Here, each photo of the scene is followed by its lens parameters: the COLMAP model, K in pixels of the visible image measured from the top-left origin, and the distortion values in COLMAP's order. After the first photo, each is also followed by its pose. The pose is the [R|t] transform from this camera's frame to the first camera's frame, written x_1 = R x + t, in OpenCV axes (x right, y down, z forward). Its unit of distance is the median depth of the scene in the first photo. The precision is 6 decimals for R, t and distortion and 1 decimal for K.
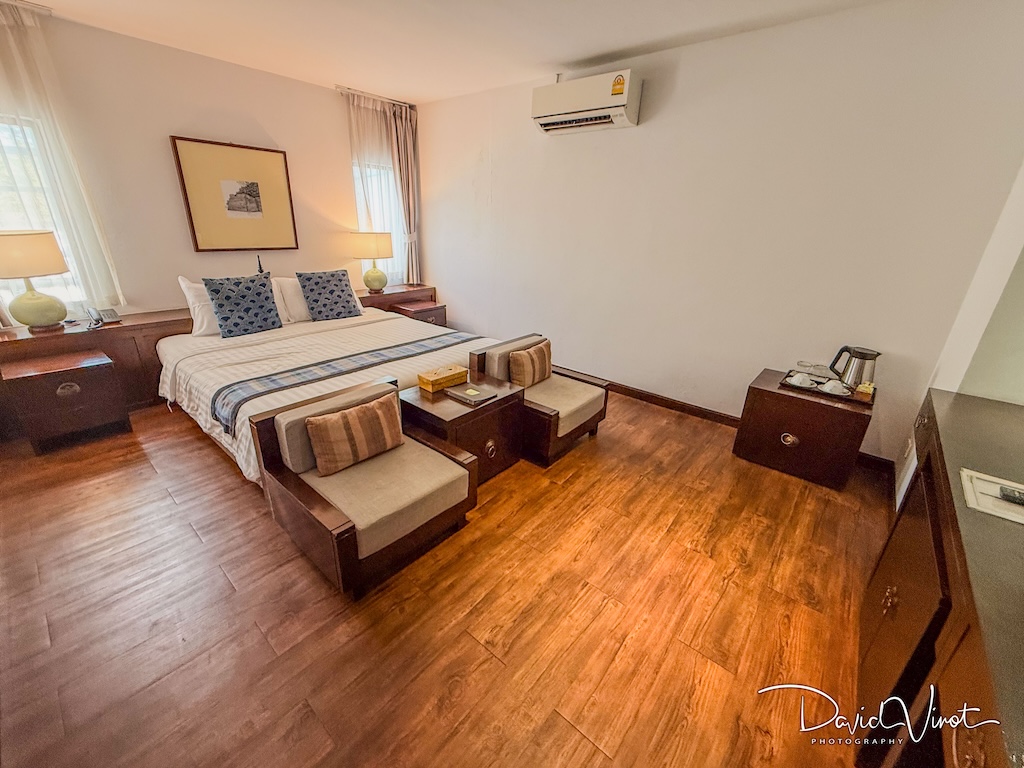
lens RADIAL K [[406.6, 0, 514.7], [0, 406.6, 384.1], [0, 0, 1]] dist [-0.001498, 0.000290]
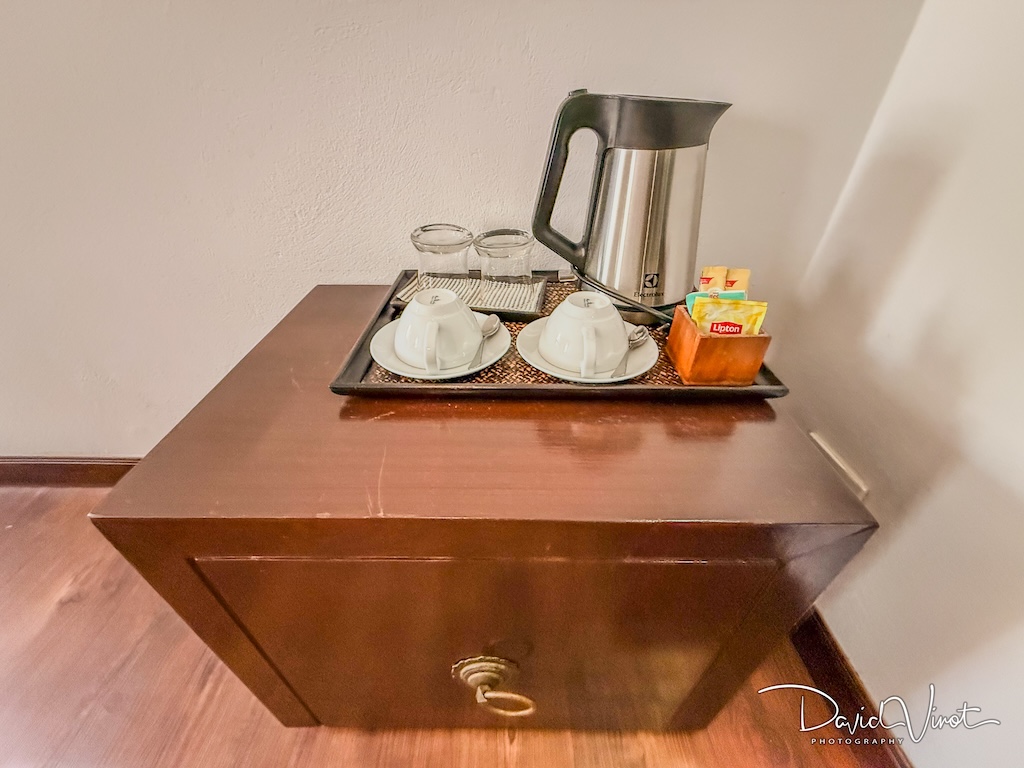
lens RADIAL K [[406.6, 0, 514.7], [0, 406.6, 384.1], [0, 0, 1]] dist [-0.001498, 0.000290]
pose [[0.752858, -0.398933, 0.523505, 0.641896], [0.258499, 0.910685, 0.322230, -0.038687], [-0.605296, -0.107268, 0.788740, 0.853145]]
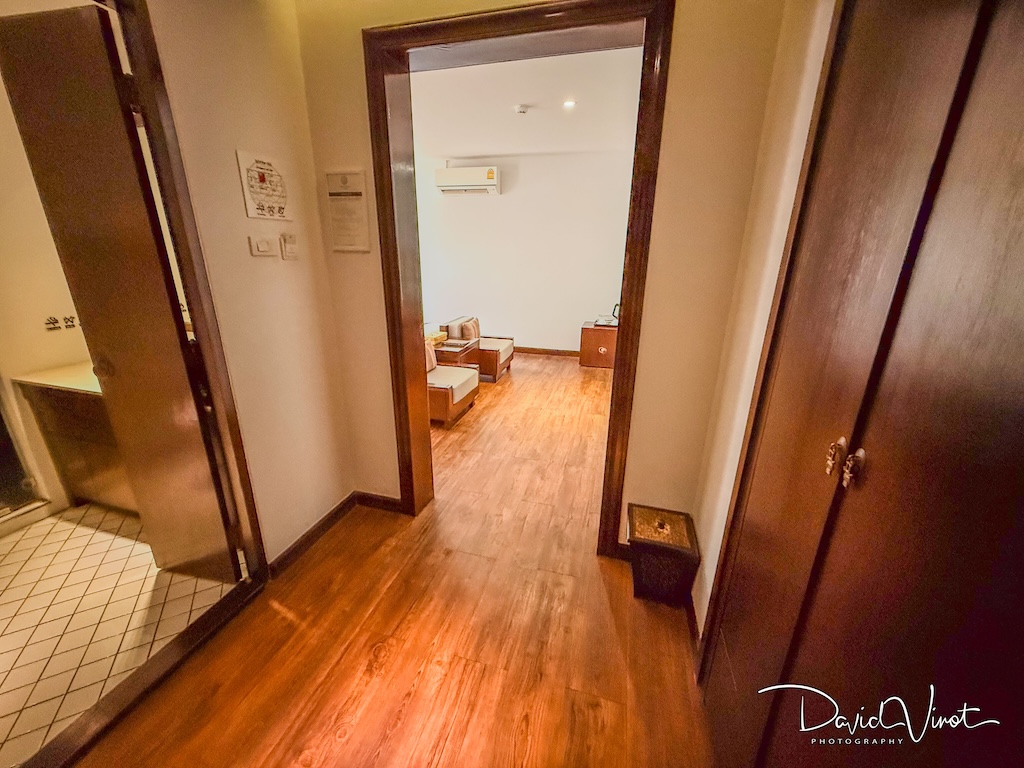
lens RADIAL K [[406.6, 0, 514.7], [0, 406.6, 384.1], [0, 0, 1]] dist [-0.001498, 0.000290]
pose [[0.900743, -0.156896, 0.405026, -0.575657], [0.177099, 0.984112, -0.012635, 0.250097], [-0.396609, 0.083110, 0.914218, -0.678607]]
